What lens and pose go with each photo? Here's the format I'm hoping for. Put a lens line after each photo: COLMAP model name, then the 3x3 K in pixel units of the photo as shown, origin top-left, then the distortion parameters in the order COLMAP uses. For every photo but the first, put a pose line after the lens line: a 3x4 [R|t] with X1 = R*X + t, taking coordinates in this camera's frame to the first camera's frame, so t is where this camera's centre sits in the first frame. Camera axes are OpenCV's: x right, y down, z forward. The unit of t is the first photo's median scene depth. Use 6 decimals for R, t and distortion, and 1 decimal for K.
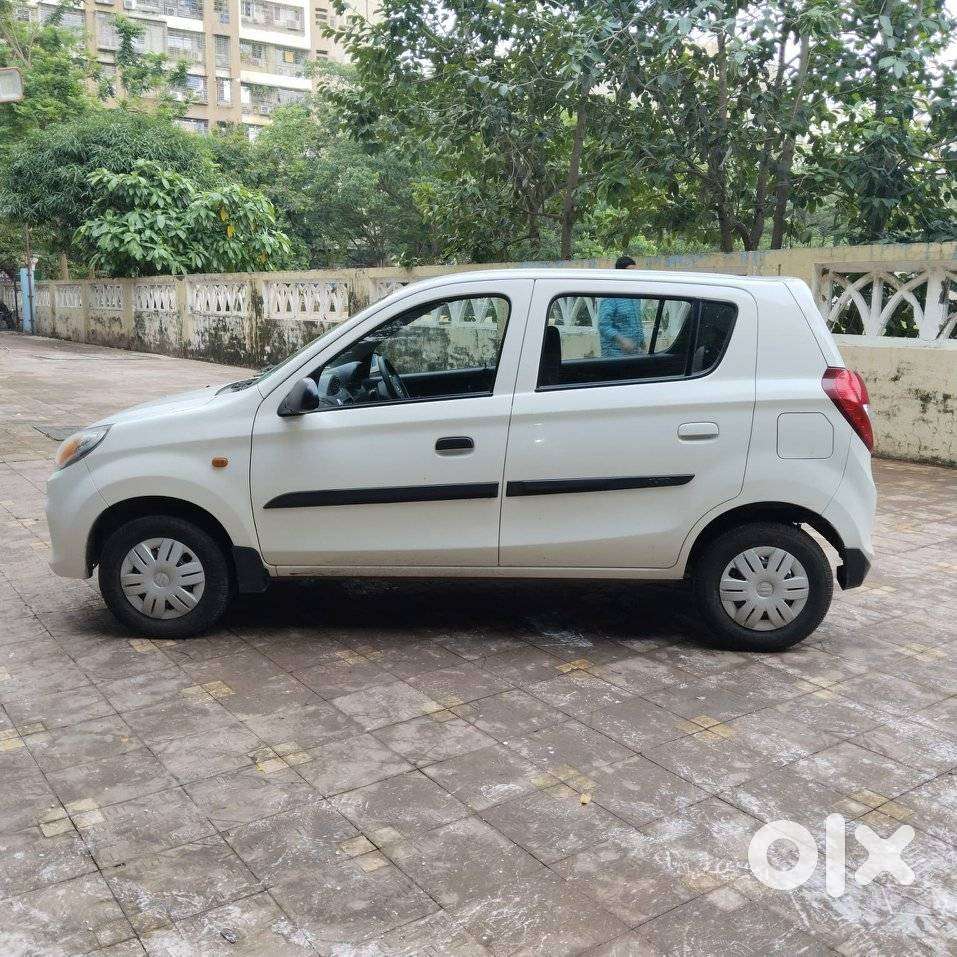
lens RADIAL K [[1000.7, 0, 481.2], [0, 1000.7, 480.8], [0, 0, 1]] dist [0.088729, -0.189914]
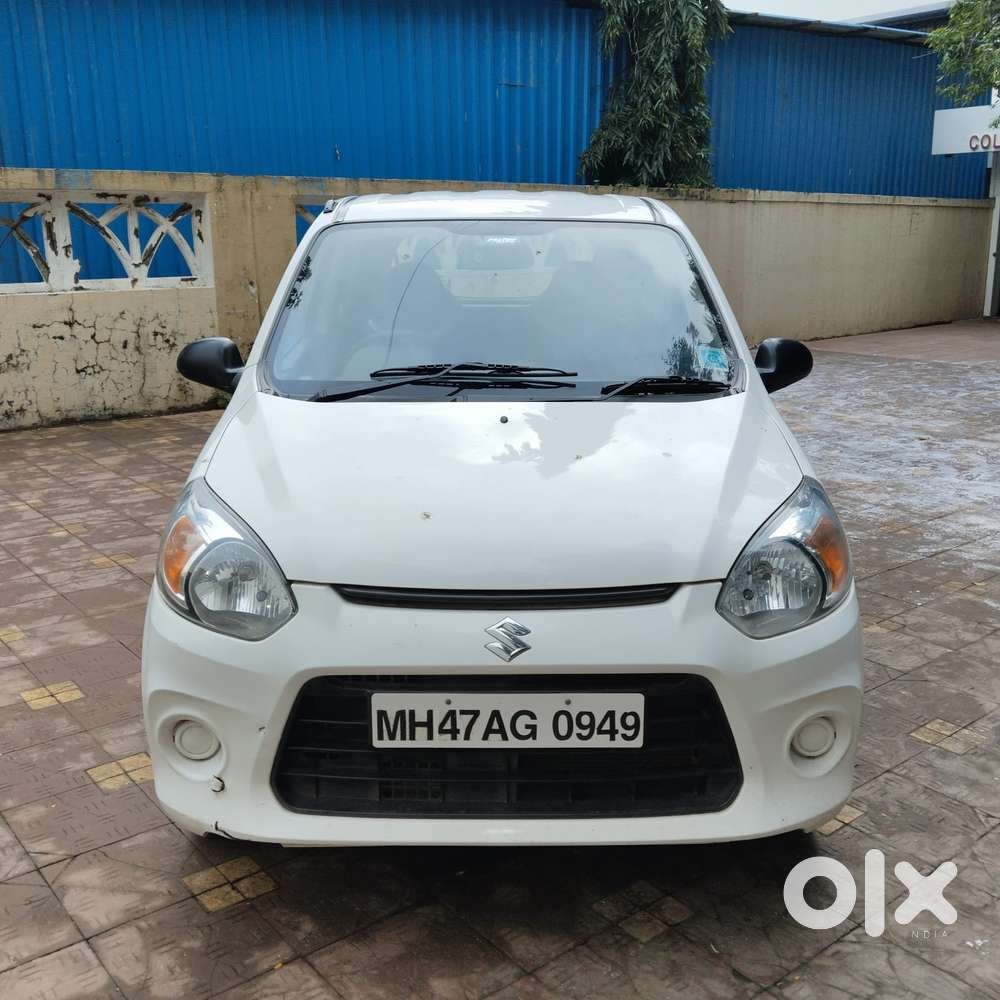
lens RADIAL K [[1045.7, 0, 502.8], [0, 1045.7, 502.4], [0, 0, 1]] dist [0.088729, -0.189914]
pose [[-0.072321, -0.253315, 0.964677, -0.160142], [0.188451, 0.946317, 0.262622, -0.039355], [-0.979416, 0.200787, -0.020701, 0.212790]]
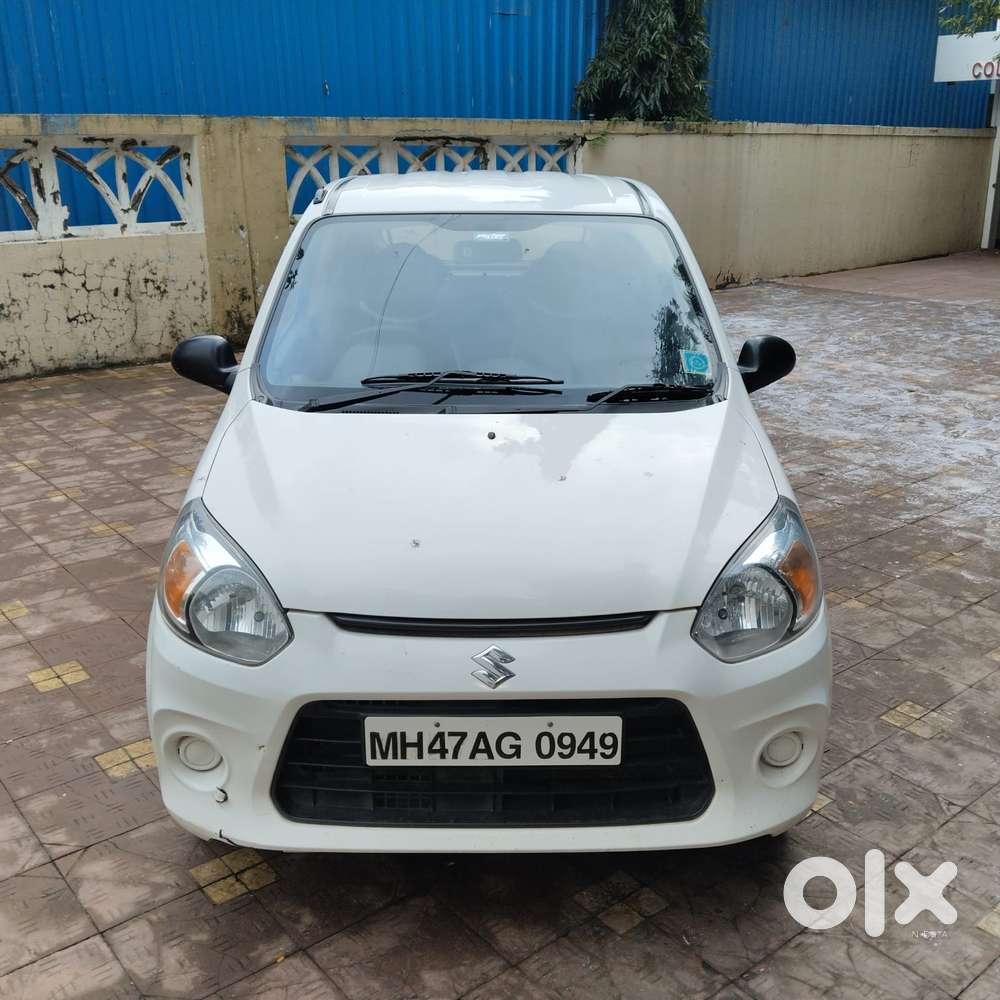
lens RADIAL K [[1045.7, 0, 502.8], [0, 1045.7, 502.4], [0, 0, 1]] dist [0.088729, -0.189914]
pose [[-0.076726, -0.326267, 0.942159, -0.161105], [0.187083, 0.923450, 0.335023, -0.049330], [-0.979343, 0.201967, -0.009813, 0.210127]]
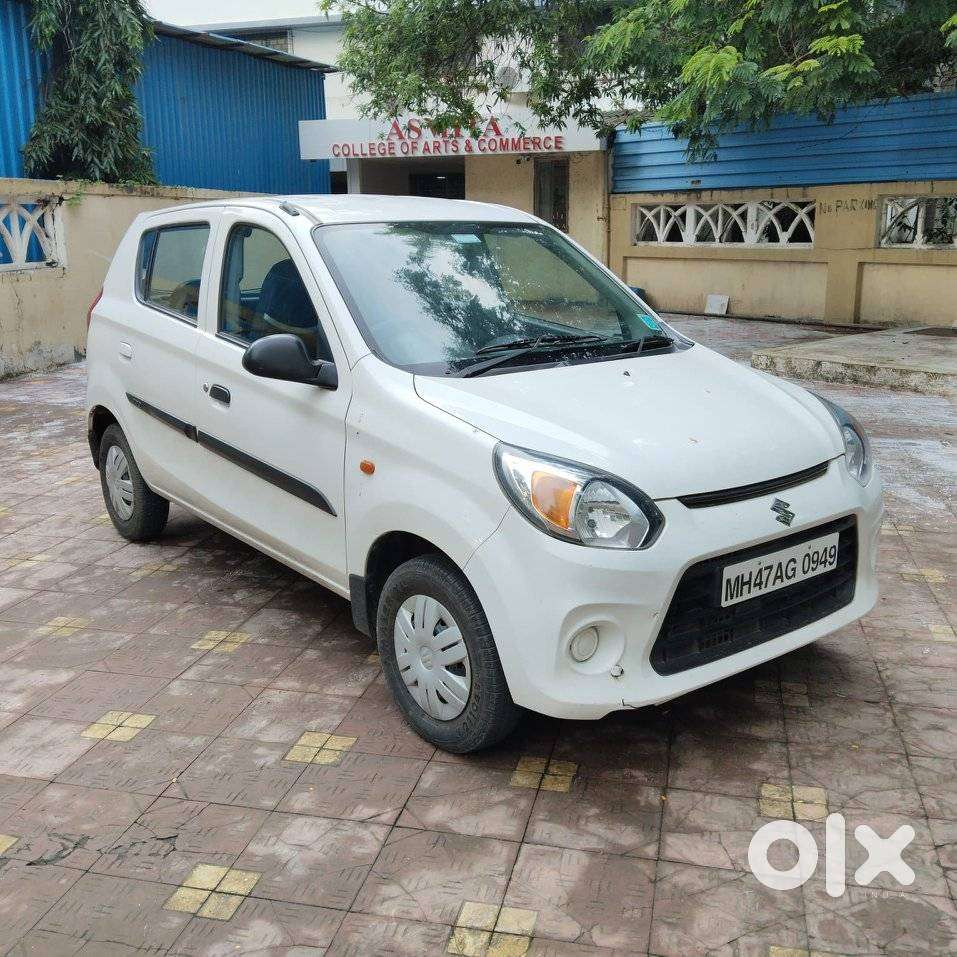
lens RADIAL K [[1000.7, 0, 481.2], [0, 1000.7, 480.8], [0, 0, 1]] dist [0.088729, -0.189914]
pose [[-0.667288, -0.186261, 0.721133, -0.142463], [0.142522, 0.918400, 0.369093, -0.058575], [-0.731036, 0.349069, -0.586291, 0.306420]]
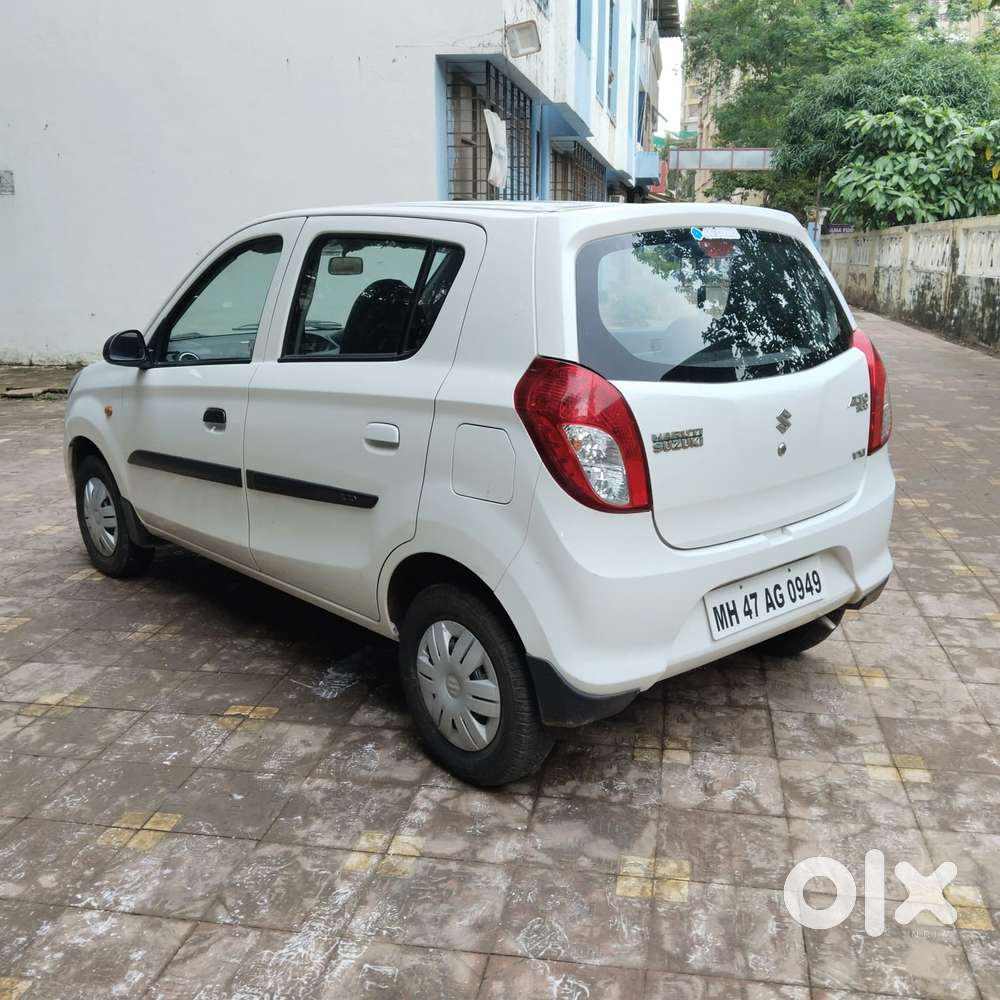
lens RADIAL K [[1039.7, 0, 512.2], [0, 1039.7, 509.7], [0, 0, 1]] dist [0.099592, -0.193154]
pose [[0.707256, 0.166799, -0.686999, 0.134430], [-0.125553, 0.985955, 0.110130, -0.015337], [0.695720, 0.008365, 0.718265, 0.093960]]
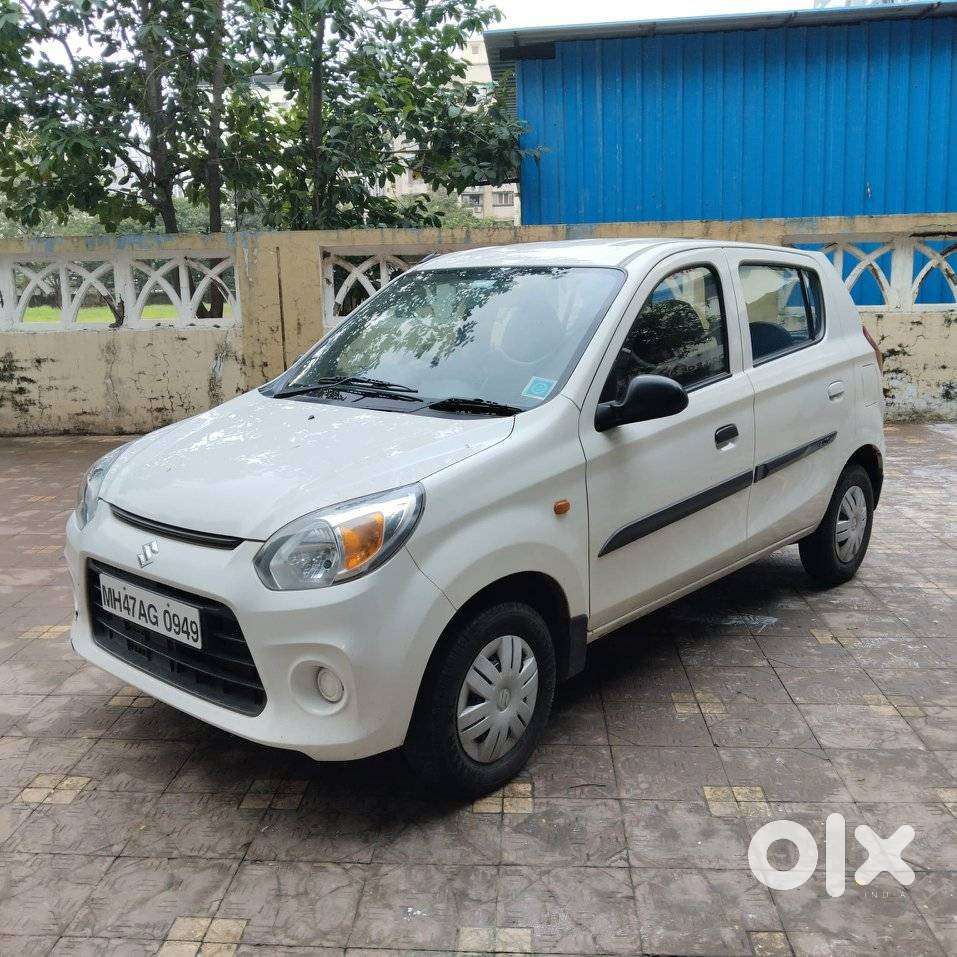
lens RADIAL K [[994.6, 0, 480.2], [0, 994.6, 485.5], [0, 0, 1]] dist [0.123934, -0.274460]
pose [[0.618503, -0.177412, 0.765493, -0.147479], [0.167373, 0.981568, 0.092256, -0.019144], [-0.767750, 0.071063, 0.636796, 0.105629]]
